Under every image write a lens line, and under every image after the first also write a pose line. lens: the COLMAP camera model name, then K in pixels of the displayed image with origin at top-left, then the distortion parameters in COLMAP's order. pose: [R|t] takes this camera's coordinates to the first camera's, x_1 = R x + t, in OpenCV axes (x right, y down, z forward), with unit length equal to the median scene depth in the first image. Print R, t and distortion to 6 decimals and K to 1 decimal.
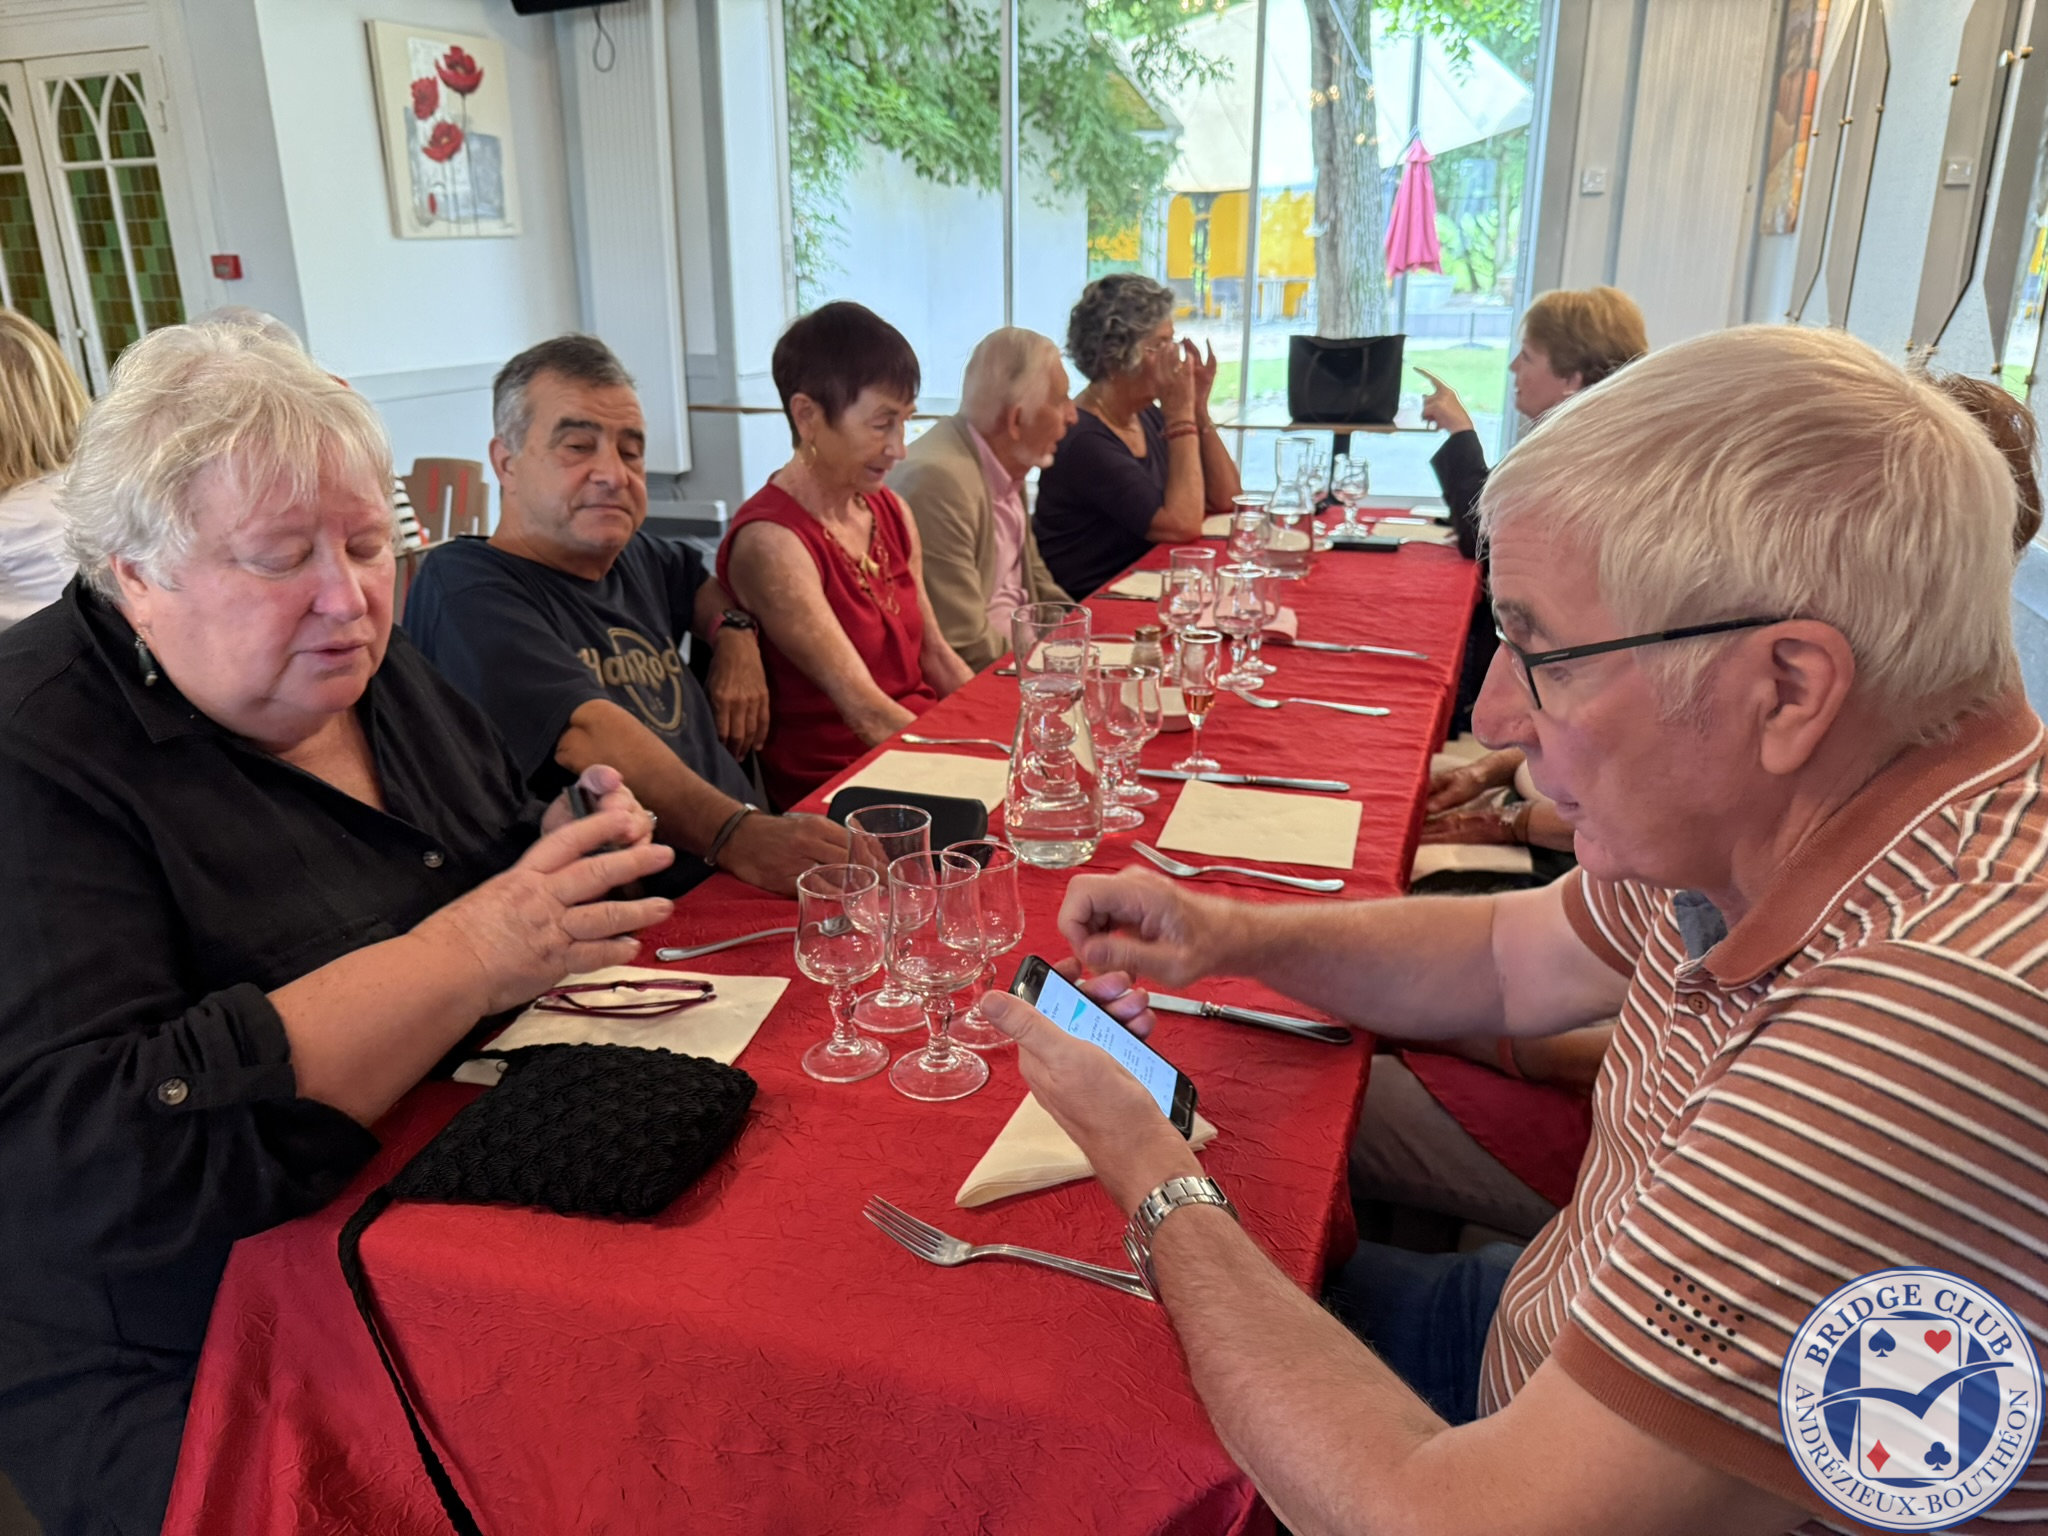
lens RADIAL K [[1435.5, 0, 1024.9], [0, 1435.5, 731.7], [0, 0, 1]] dist [0.015176, -0.026702]
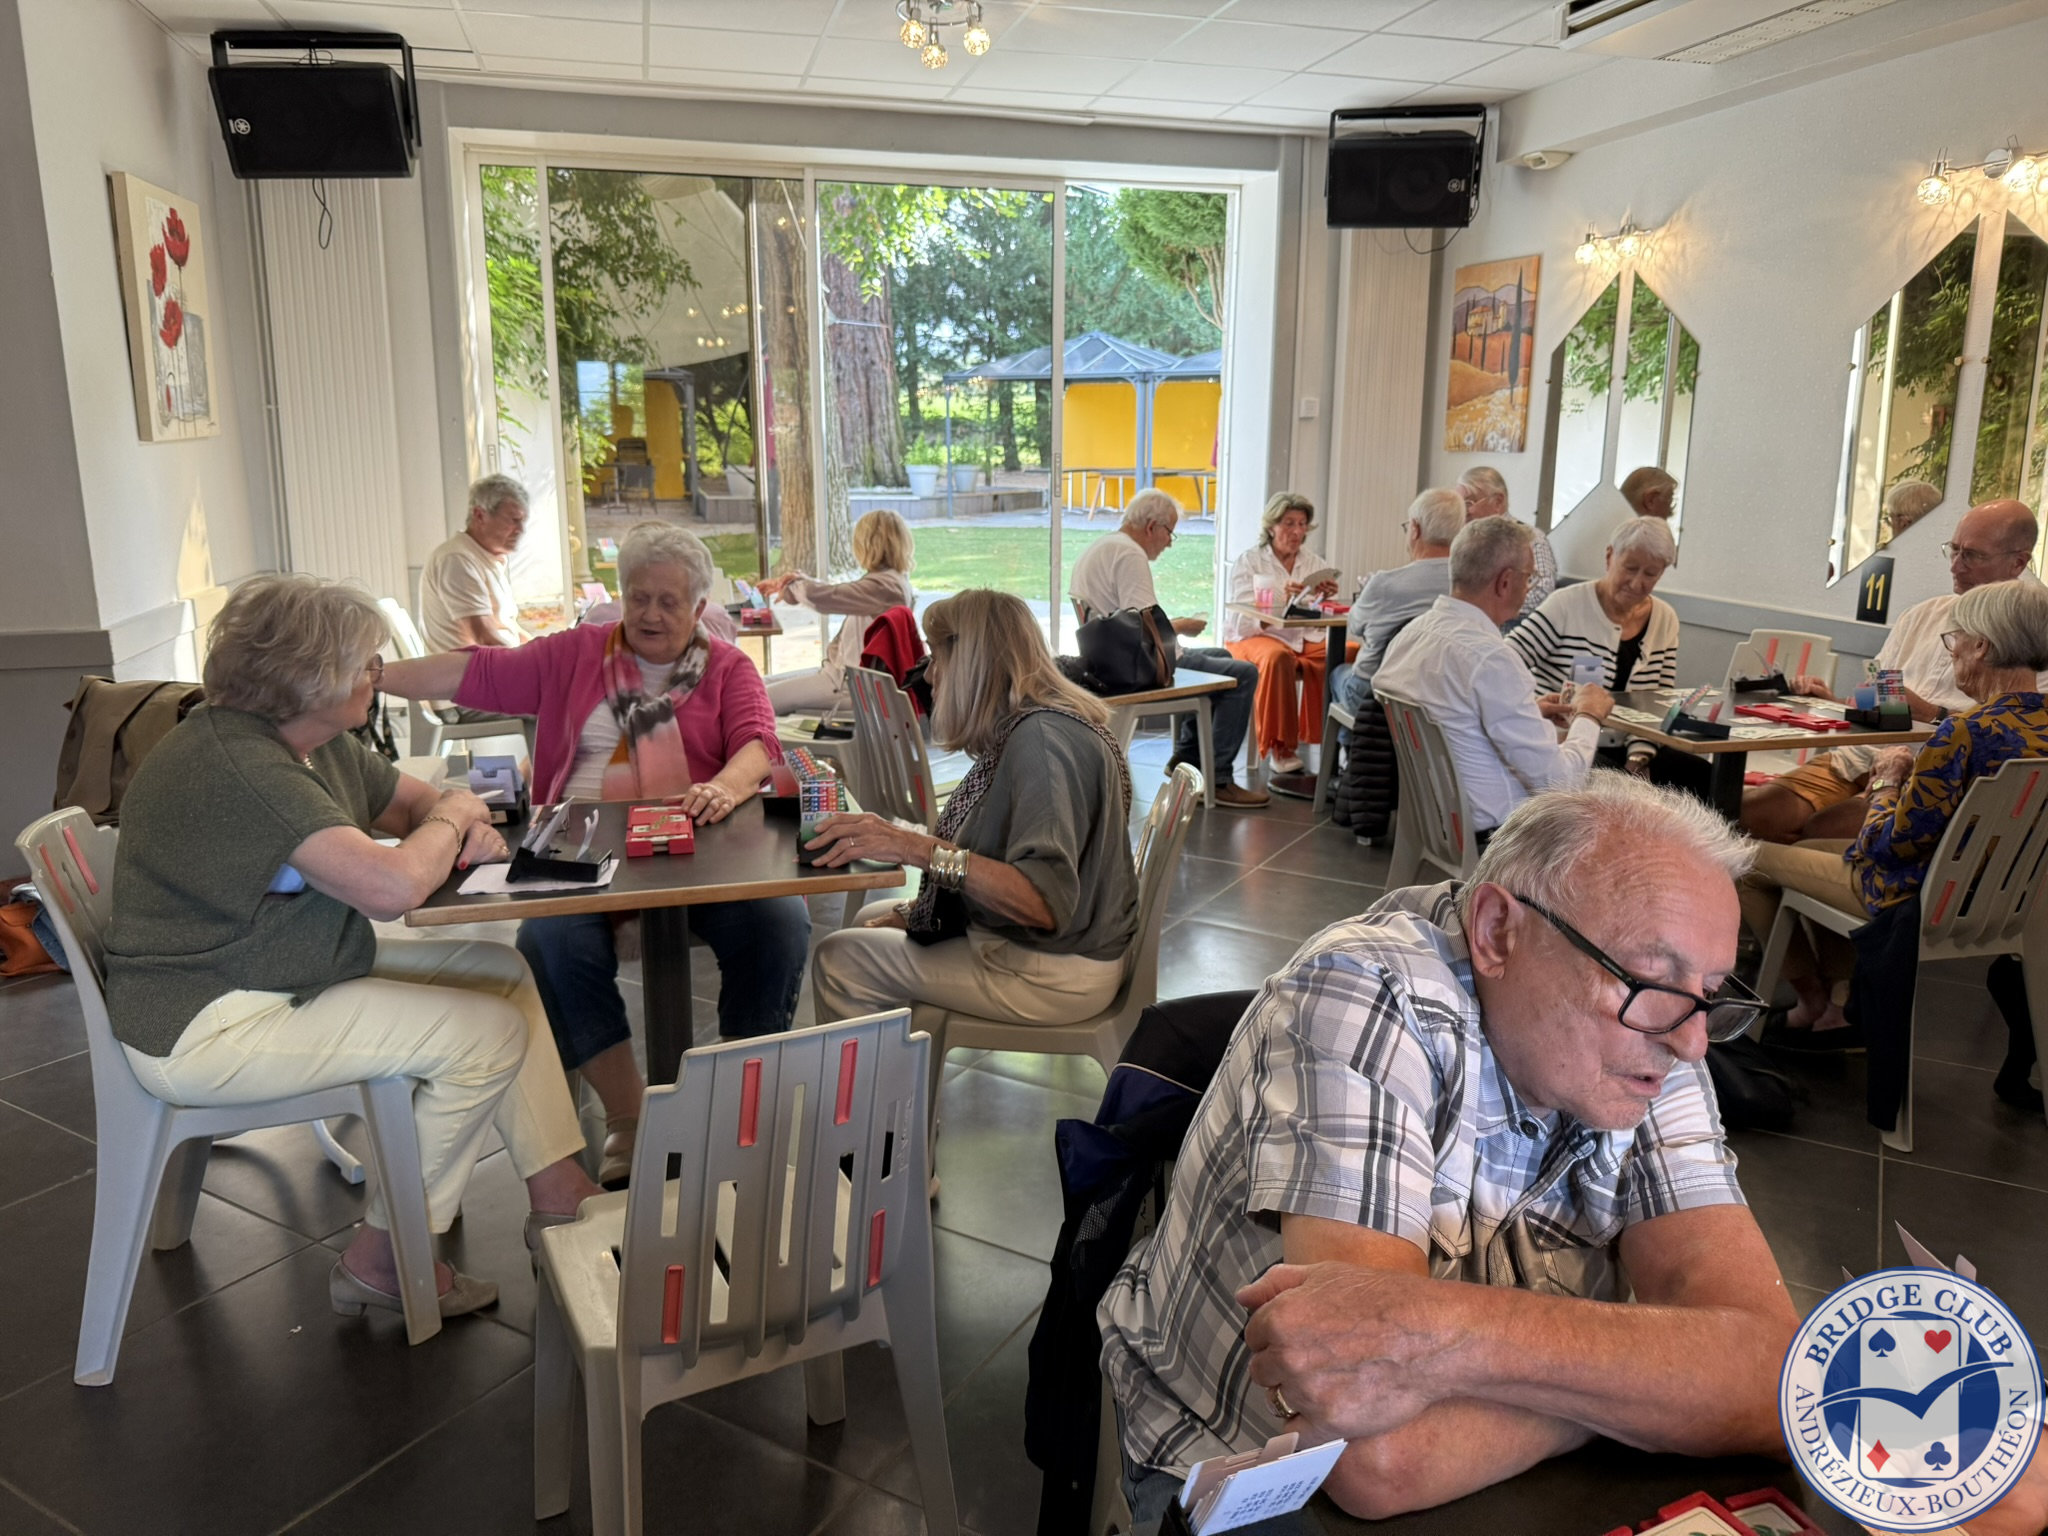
lens RADIAL K [[1435.5, 0, 1033.4], [0, 1435.5, 763.9], [0, 0, 1]] dist [0.015176, -0.026702]
pose [[0.836322, -0.112488, 0.536574, -0.457945], [0.164262, 0.985174, -0.049491, -0.052648], [-0.523052, 0.129530, 0.842401, 0.113277]]
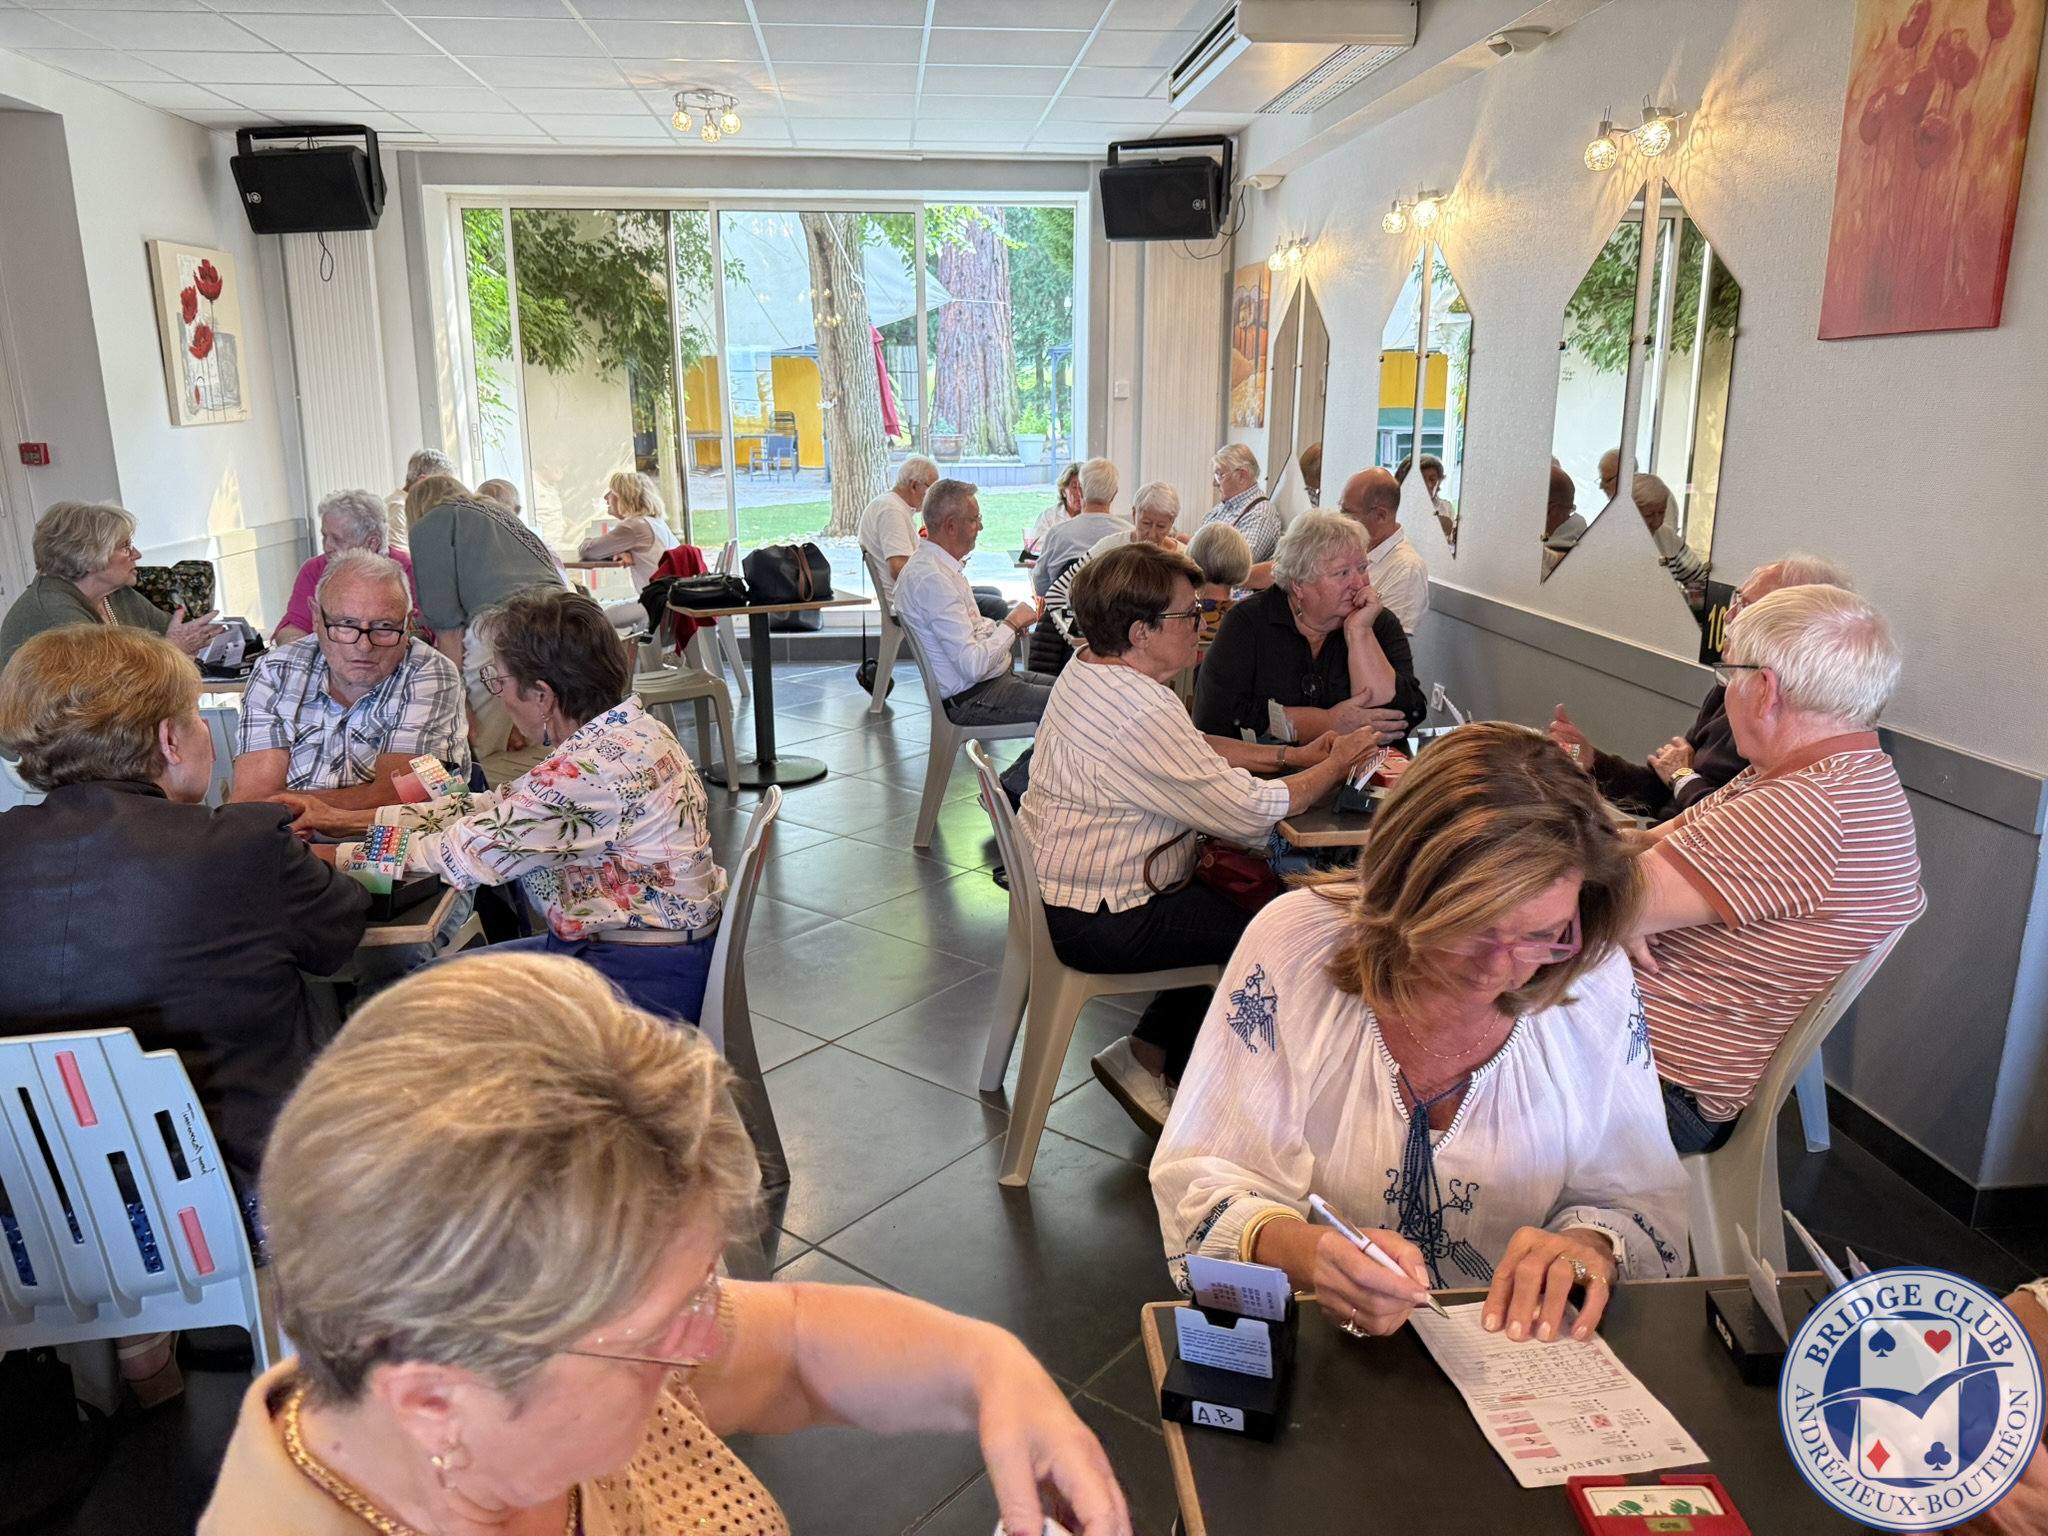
lens RADIAL K [[1435.5, 0, 1015.3], [0, 1435.5, 776.8], [0, 0, 1]] dist [0.015176, -0.026702]
pose [[0.917079, -0.096575, 0.386832, -0.286610], [0.122615, 0.991516, -0.043152, 0.057460], [-0.379383, 0.087005, 0.921140, -0.256552]]
